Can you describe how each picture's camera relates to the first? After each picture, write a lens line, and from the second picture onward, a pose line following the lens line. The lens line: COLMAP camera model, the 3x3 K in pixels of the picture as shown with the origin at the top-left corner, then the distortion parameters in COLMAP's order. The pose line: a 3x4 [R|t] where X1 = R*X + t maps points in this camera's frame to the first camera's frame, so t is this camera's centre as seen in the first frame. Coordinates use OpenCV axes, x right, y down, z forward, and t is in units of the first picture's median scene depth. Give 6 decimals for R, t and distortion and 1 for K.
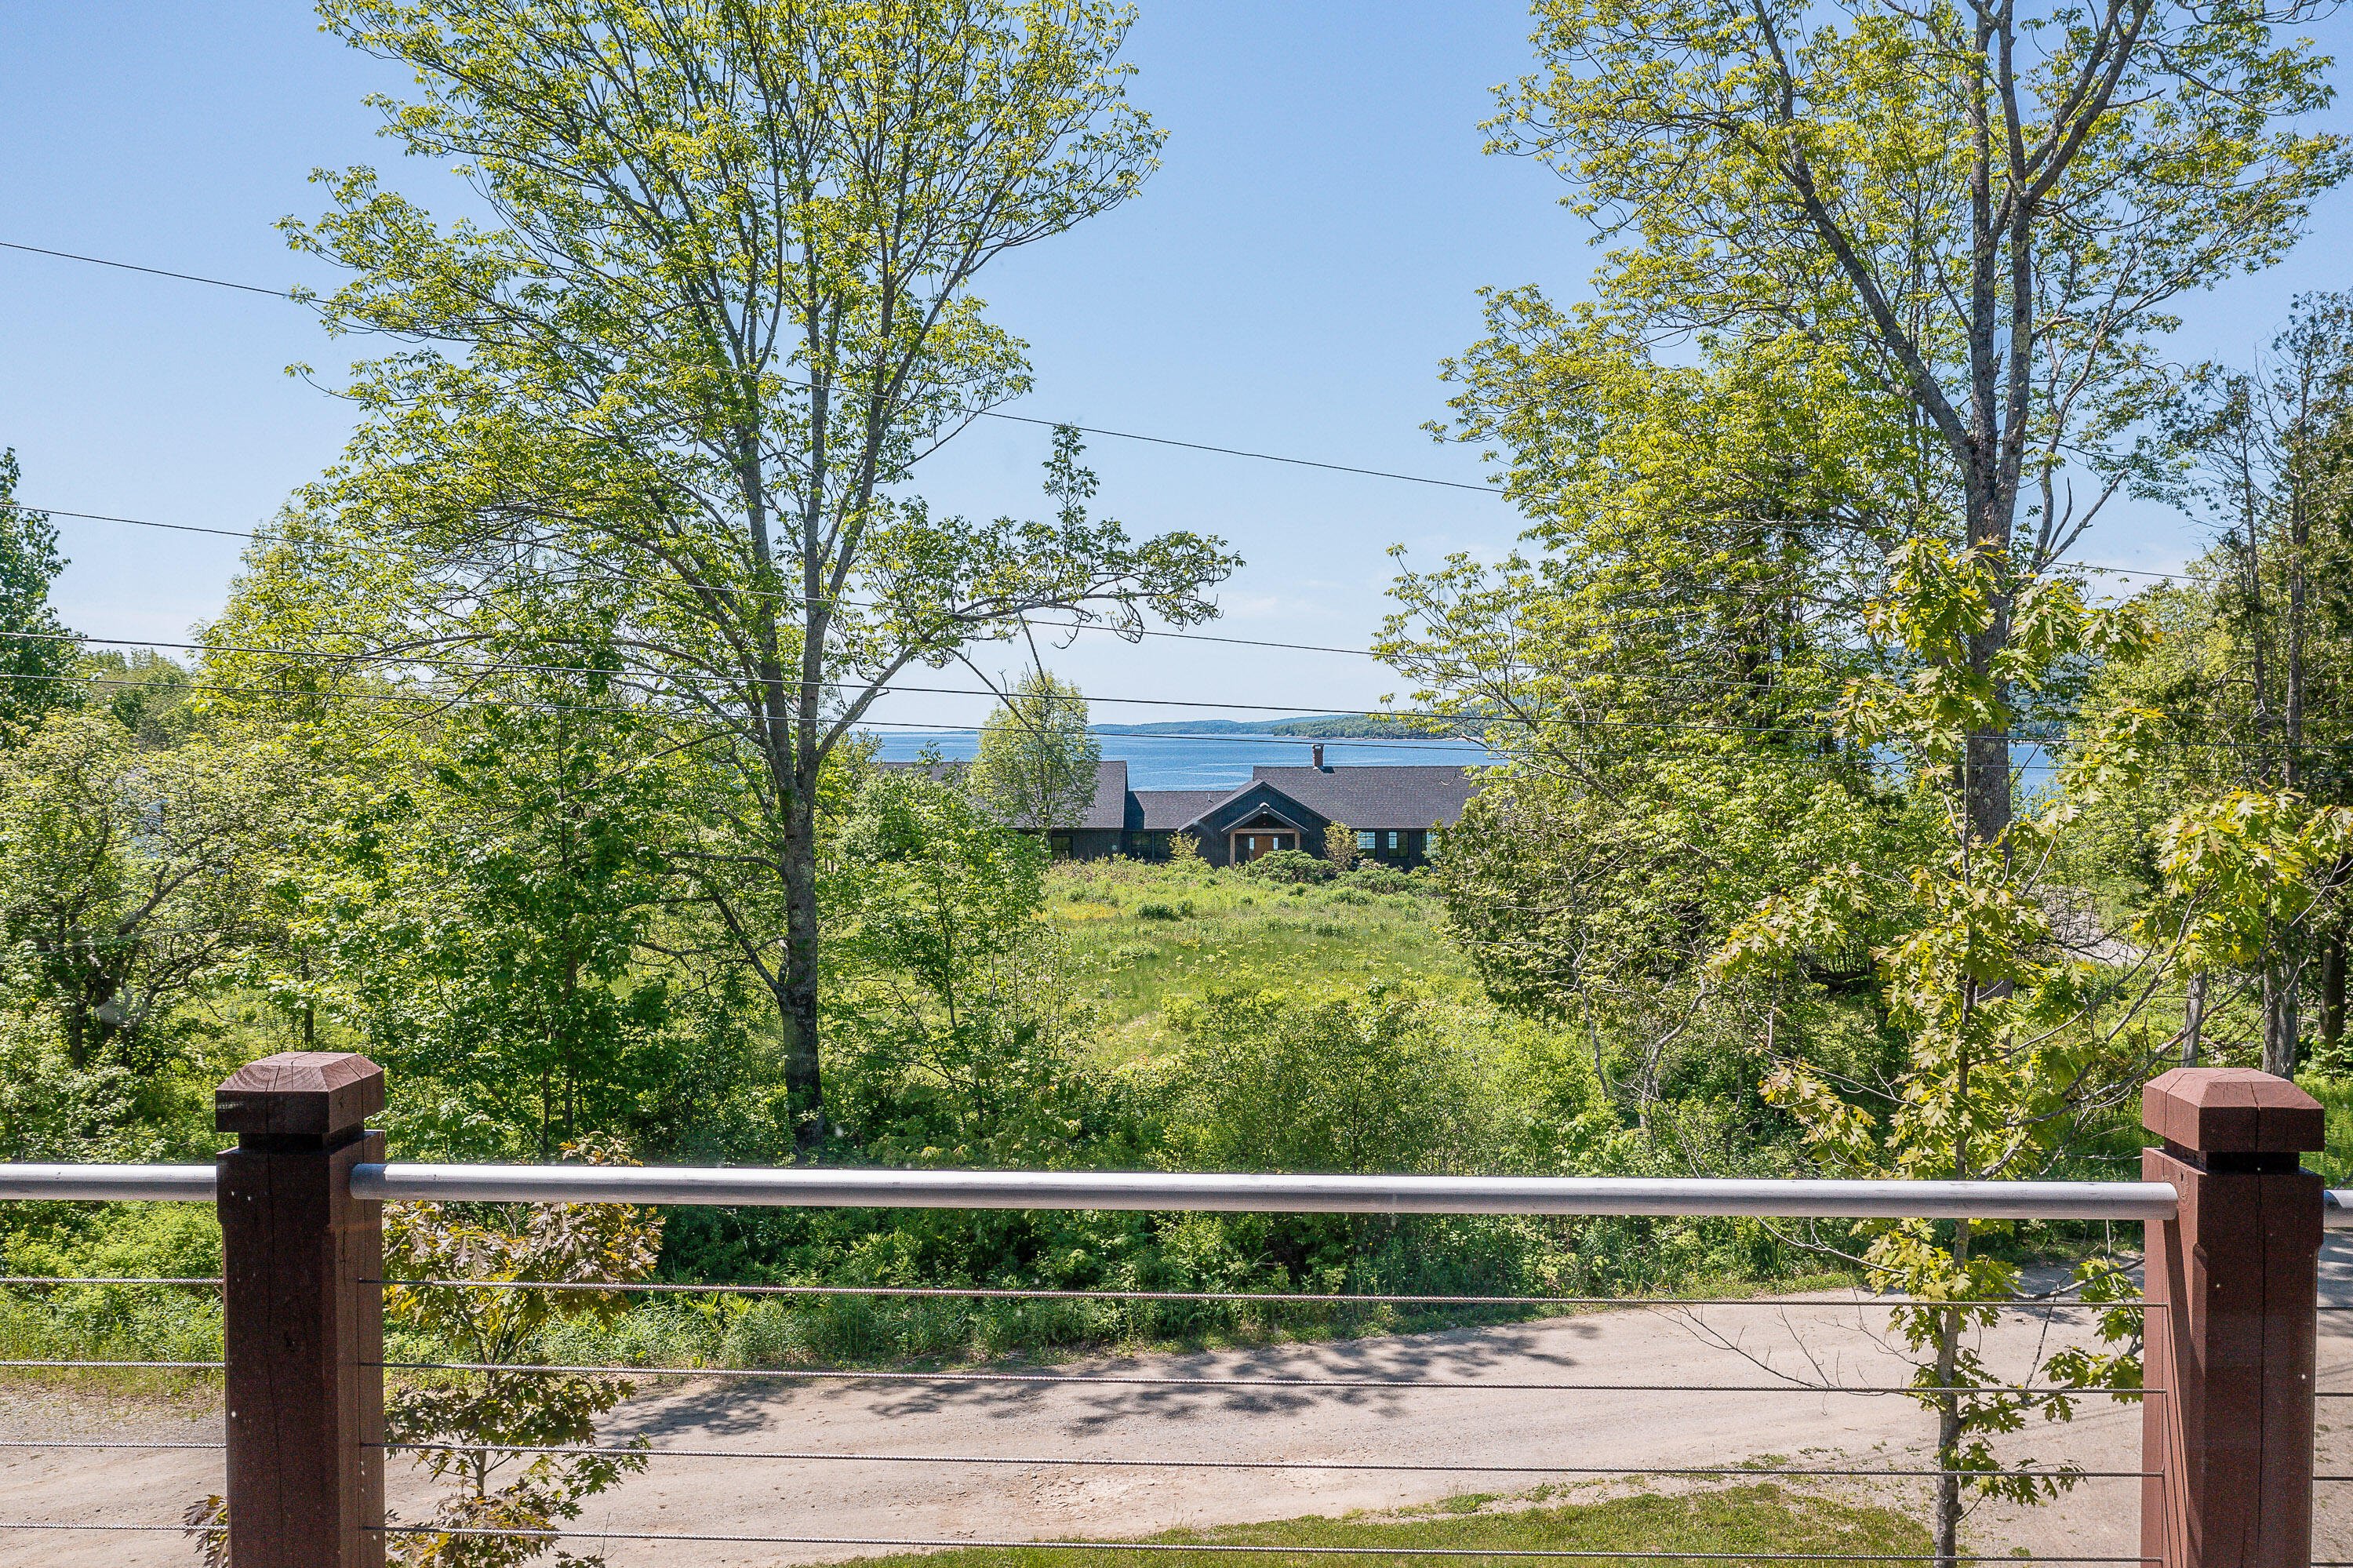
lens RADIAL K [[1859.3, 0, 1201.5], [0, 1859.3, 784.5], [0, 0, 1]] dist [-0.043430, -0.001540]
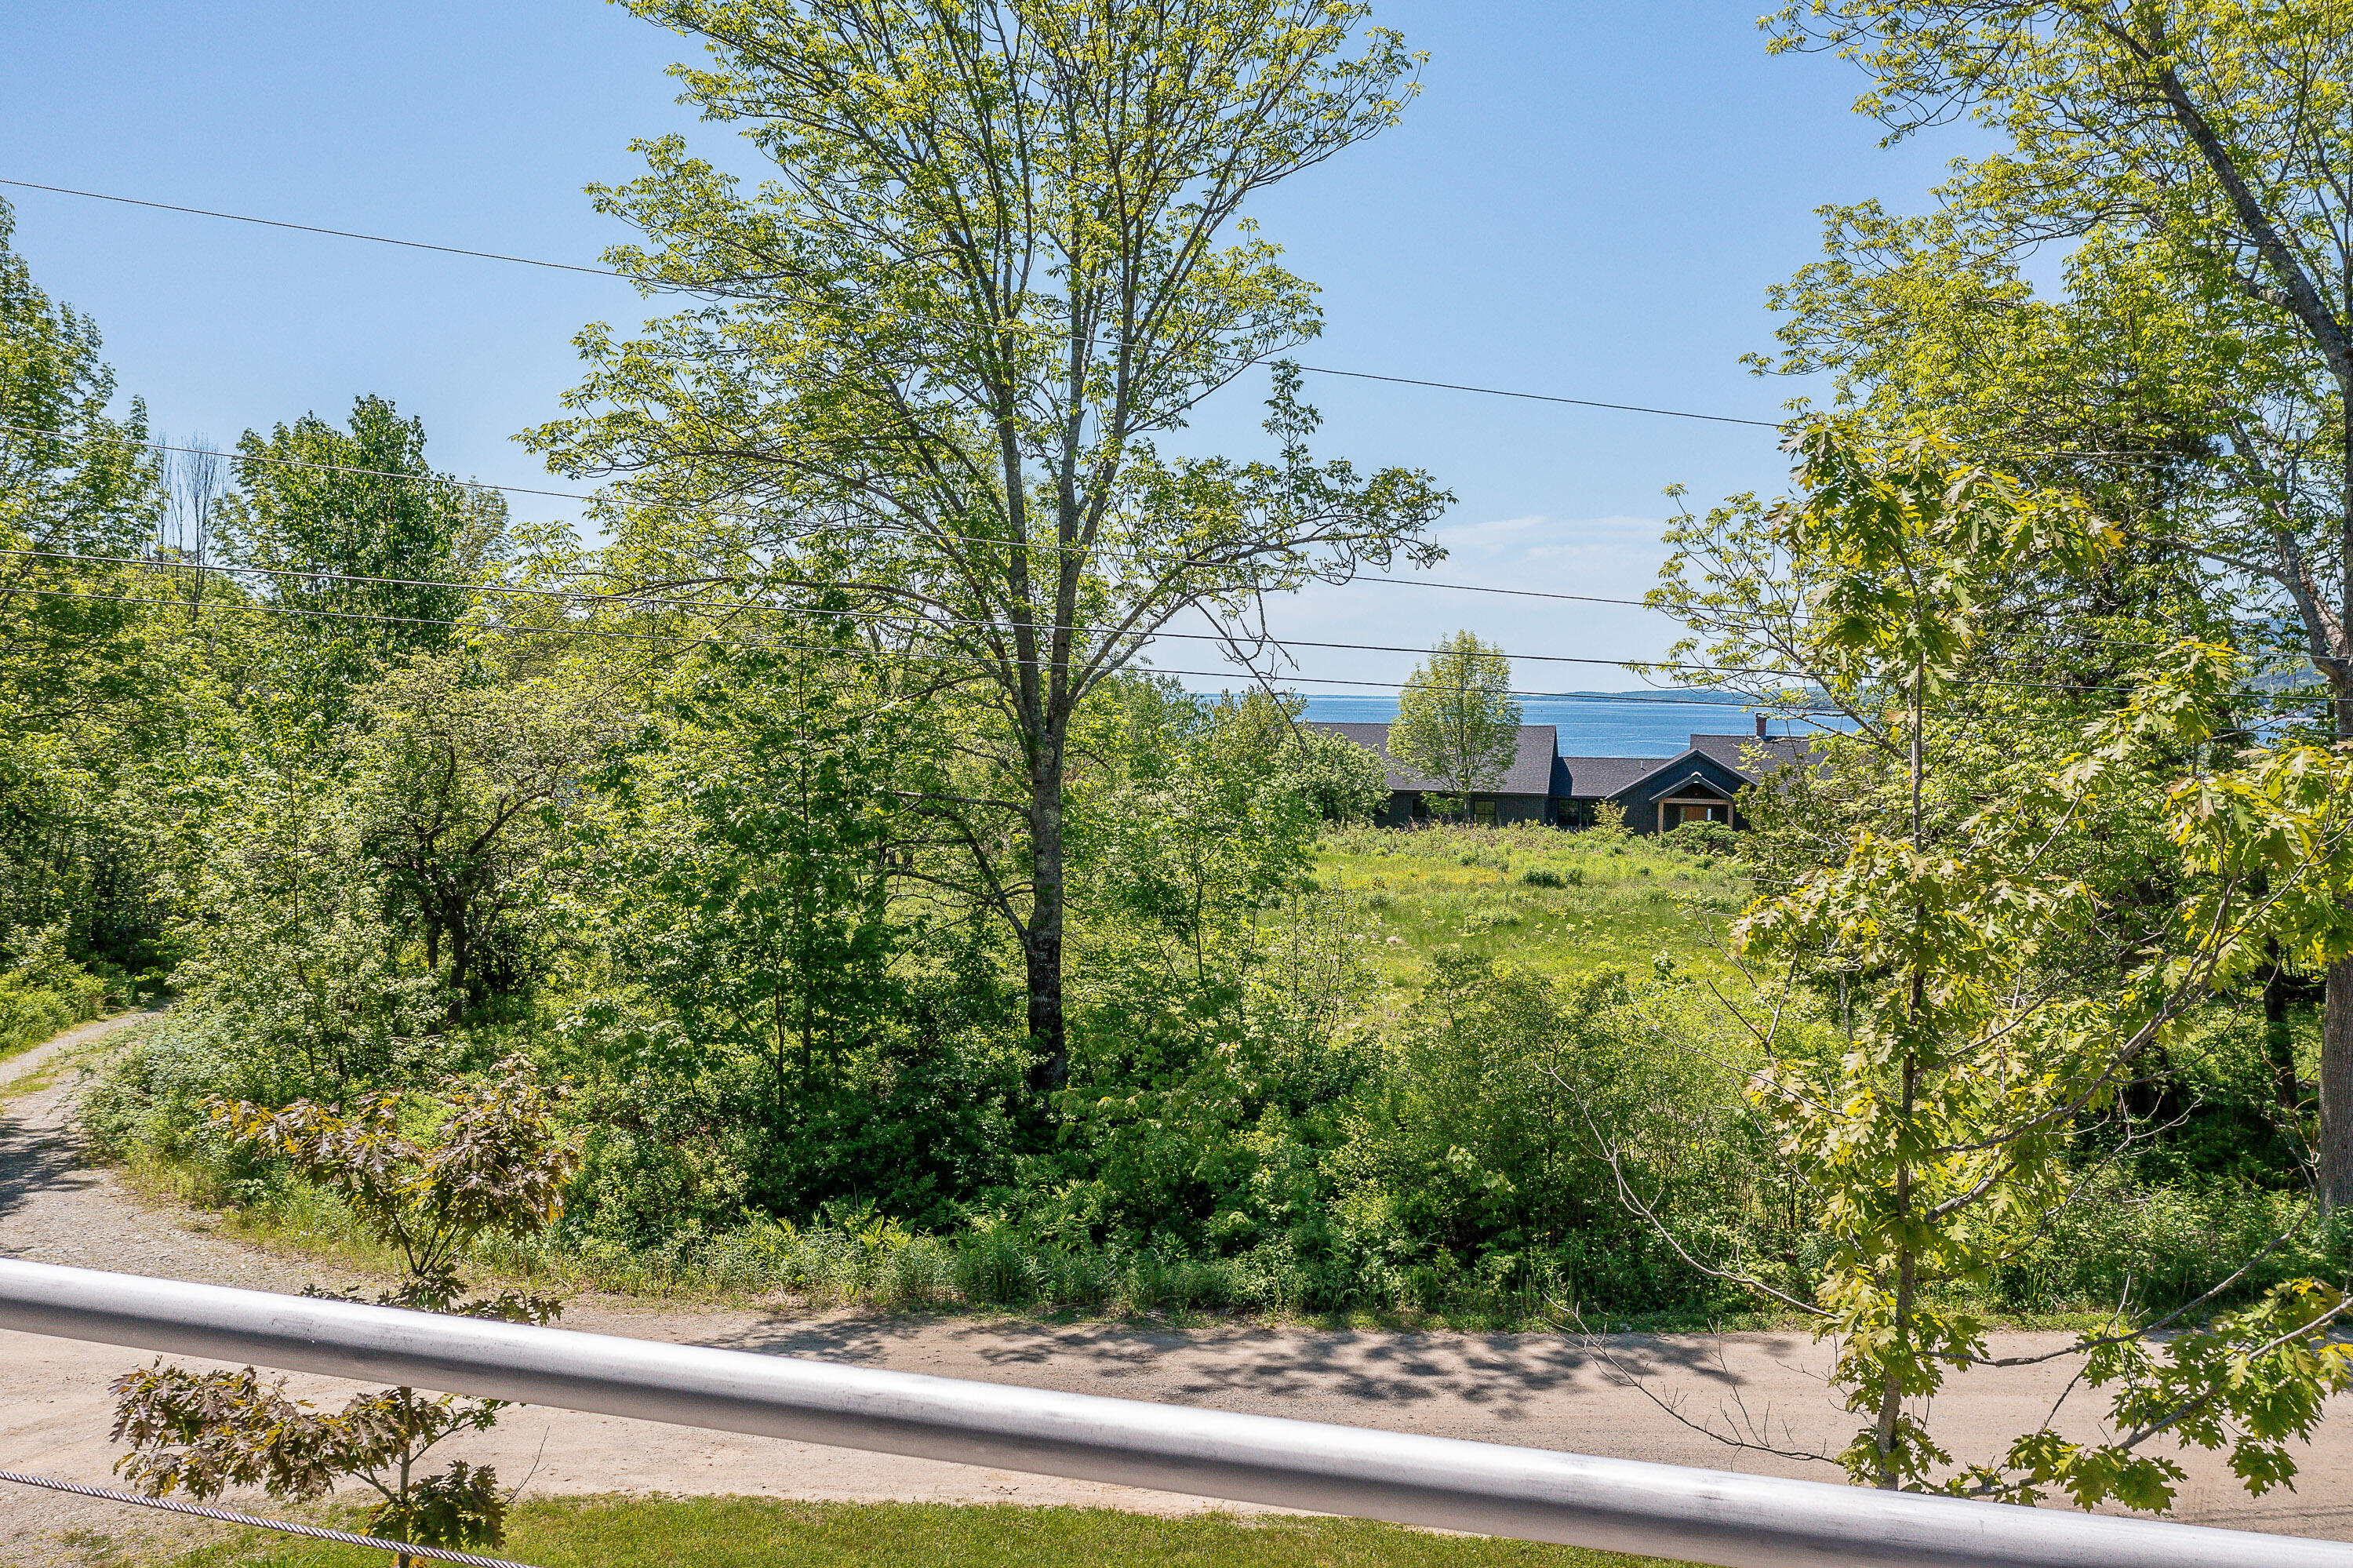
lens RADIAL K [[1859.3, 0, 1174.1], [0, 1859.3, 778.6], [0, 0, 1]] dist [-0.043430, -0.001540]
pose [[0.966786, 0.027914, -0.254059, 0.119514], [-0.023608, 0.999522, 0.019983, 0.005343], [0.254496, -0.013321, 0.966982, 0.050253]]
